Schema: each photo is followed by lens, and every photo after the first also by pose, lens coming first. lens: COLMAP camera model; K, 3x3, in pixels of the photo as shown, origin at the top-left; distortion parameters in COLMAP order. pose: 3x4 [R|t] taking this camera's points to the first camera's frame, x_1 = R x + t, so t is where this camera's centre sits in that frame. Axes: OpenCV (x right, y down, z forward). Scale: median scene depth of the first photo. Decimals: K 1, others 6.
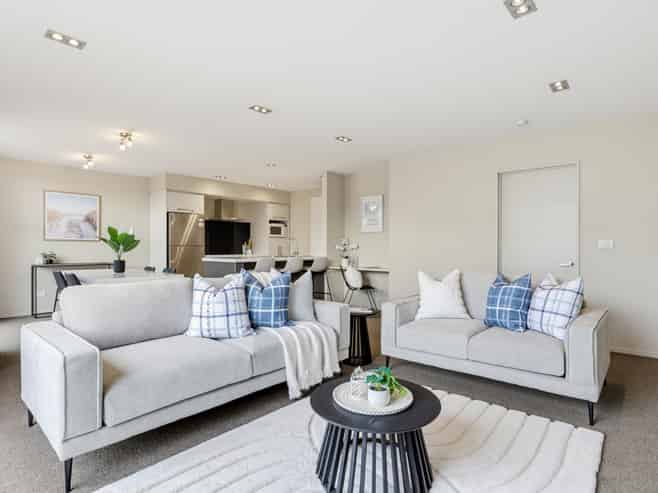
lens RADIAL K [[371.2, 0, 316.4], [0, 371.2, 247.6], [0, 0, 1]] dist [-0.004047, 0.000129]
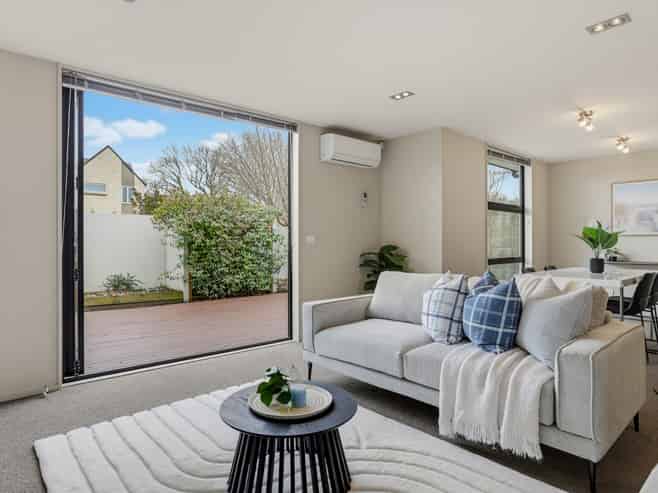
lens RADIAL K [[384.5, 0, 329.0], [0, 384.5, 246.5], [0, 0, 1]] dist [-0.028994, 0.001101]
pose [[-0.111448, 0.007493, -0.993742, 0.307948], [0.009701, 0.999932, 0.006452, -0.002328], [0.993723, -0.008922, -0.111514, 0.336785]]
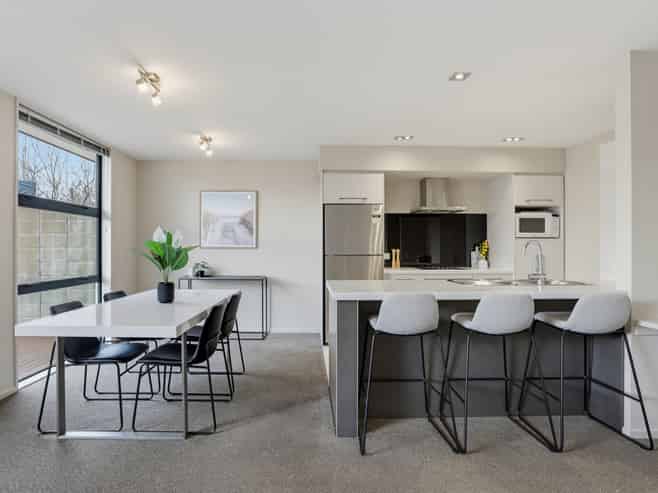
lens RADIAL K [[371.2, 0, 316.4], [0, 371.2, 247.6], [0, 0, 1]] dist [-0.004047, 0.000129]
pose [[0.698356, -0.001200, -0.715750, 0.071391], [0.001059, 0.999999, -0.000643, -0.018216], [0.715750, -0.000309, 0.698357, 0.537178]]
